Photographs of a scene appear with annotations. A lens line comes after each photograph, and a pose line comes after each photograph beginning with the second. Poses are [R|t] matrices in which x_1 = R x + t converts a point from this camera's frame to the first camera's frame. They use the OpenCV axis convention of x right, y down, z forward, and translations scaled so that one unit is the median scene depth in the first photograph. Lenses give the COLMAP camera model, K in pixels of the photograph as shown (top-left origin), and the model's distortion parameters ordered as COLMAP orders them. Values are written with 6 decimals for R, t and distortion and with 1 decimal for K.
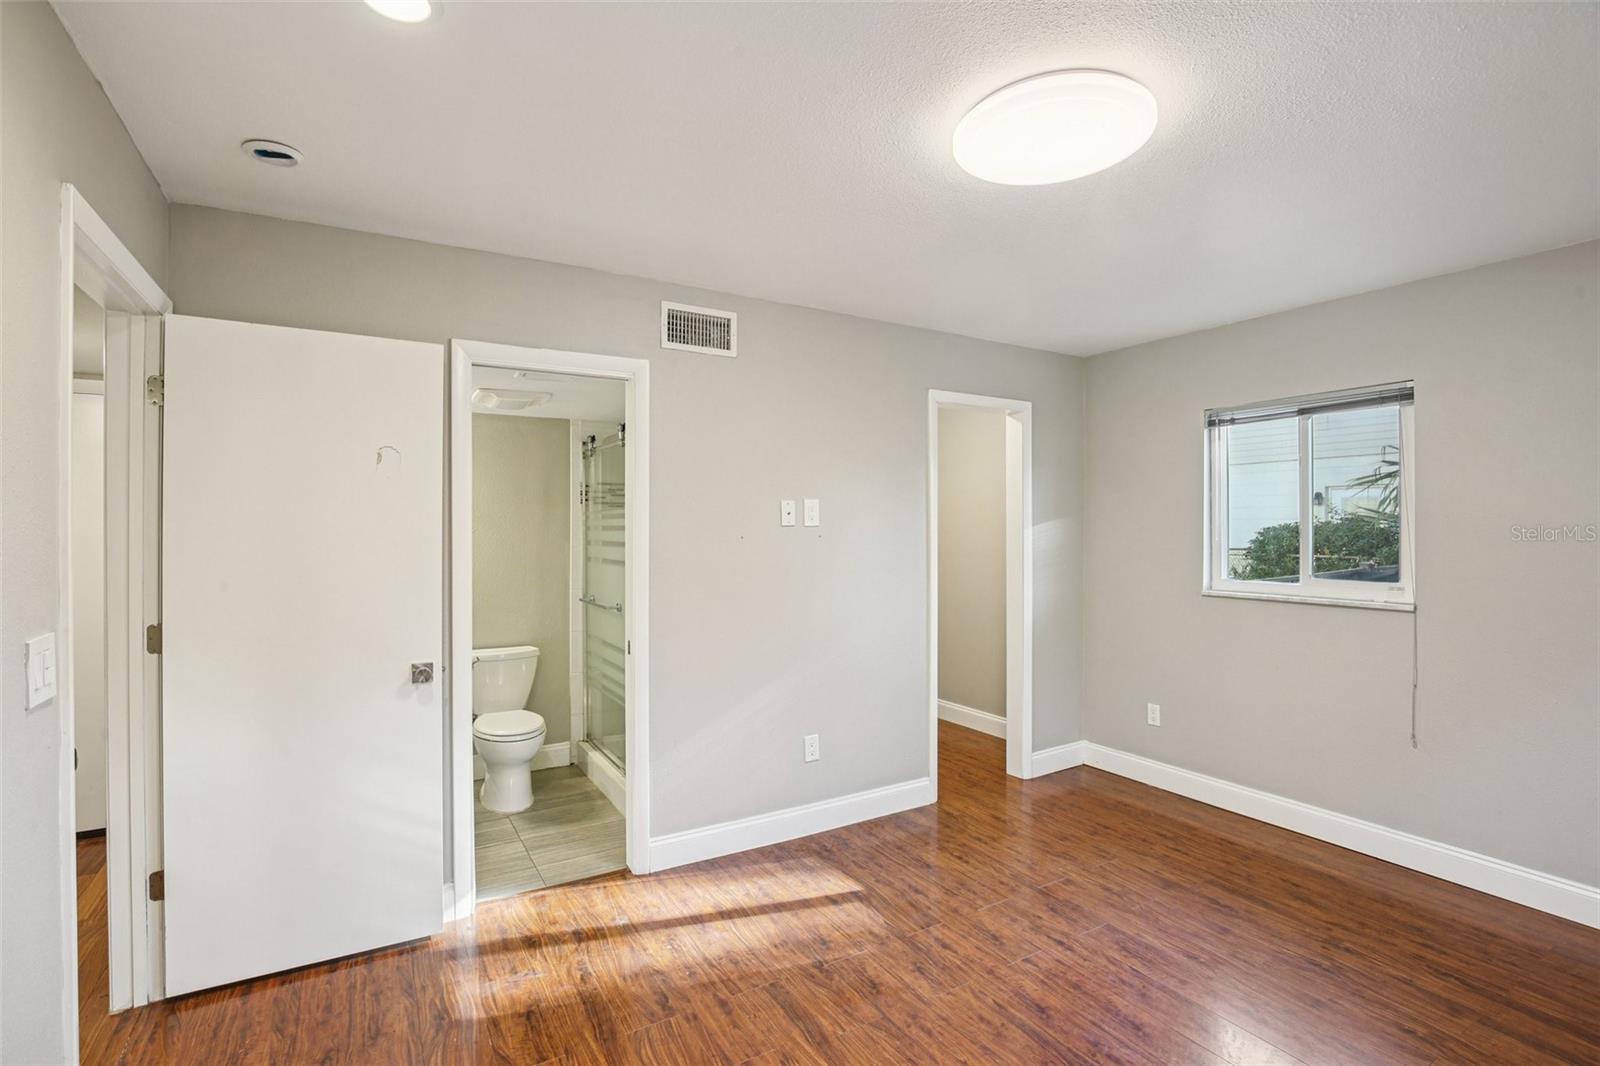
lens RADIAL K [[741.7, 0, 800.5], [0, 741.7, 527.5], [0, 0, 1]] dist [-0.034008, 0.005006]
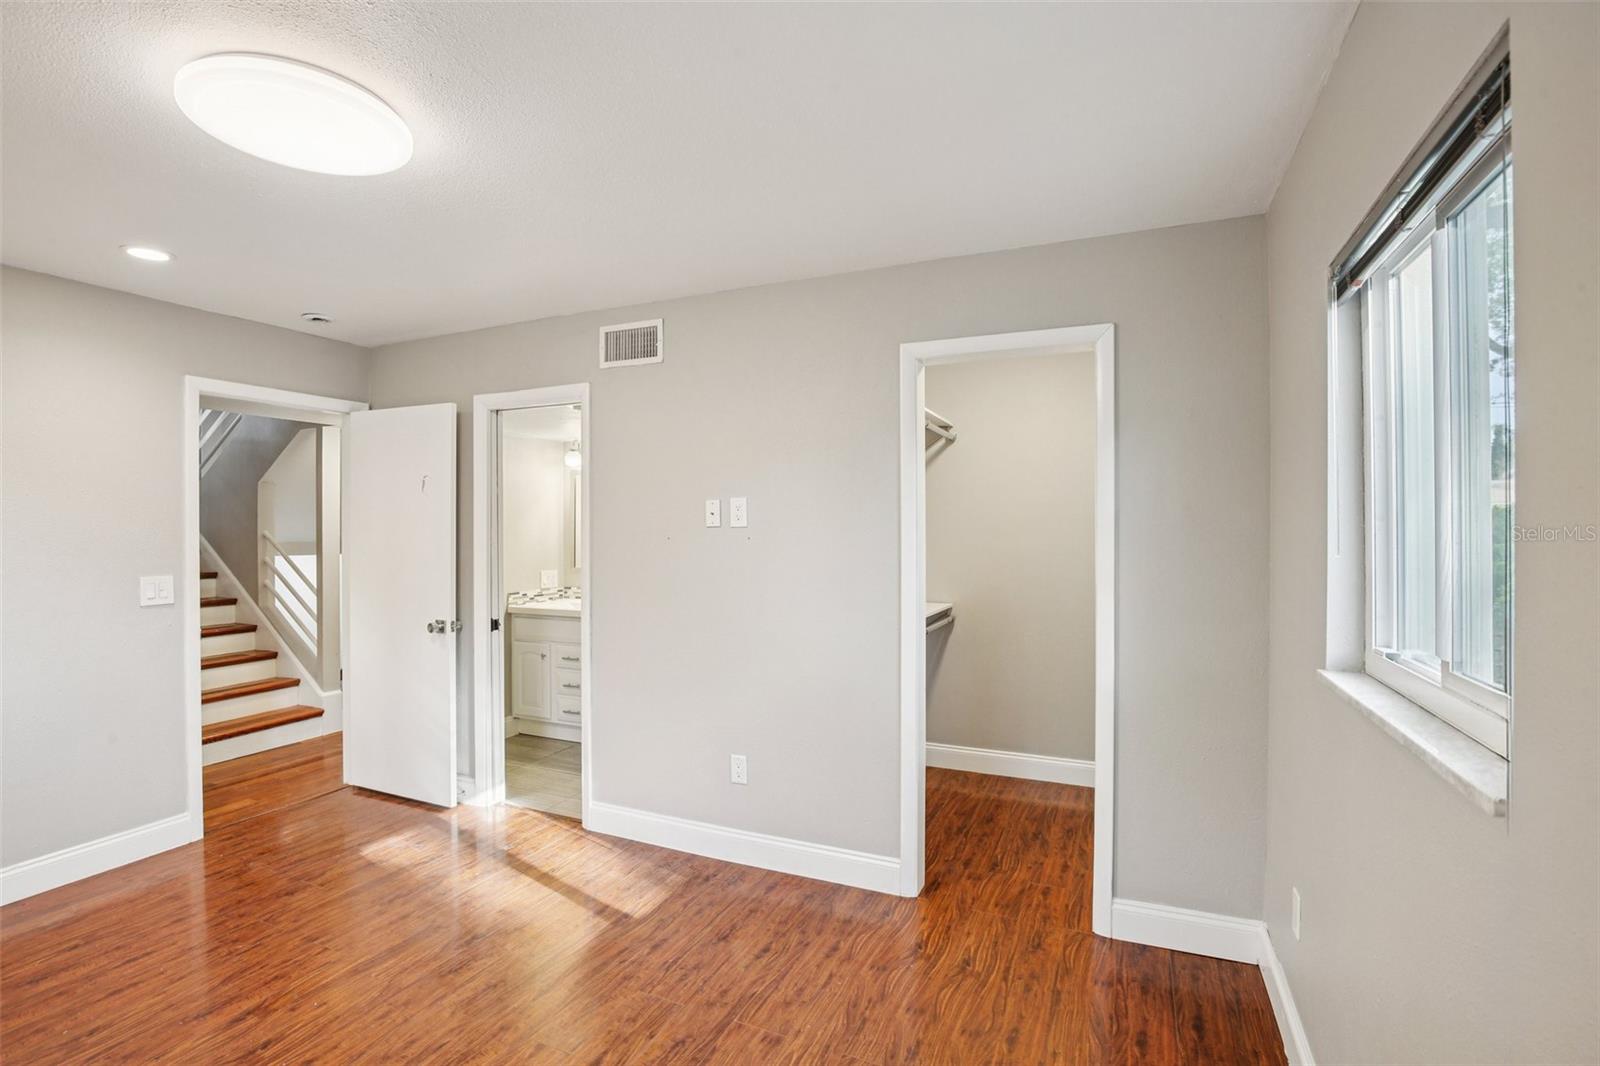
lens RADIAL K [[741.7, 0, 797.3], [0, 741.7, 532.5], [0, 0, 1]] dist [-0.034008, 0.005006]
pose [[0.569173, 0.001430, -0.822216, 0.866536], [0.001034, 0.999996, 0.002455, 0.002928], [0.822217, -0.002248, 0.569170, 0.577263]]
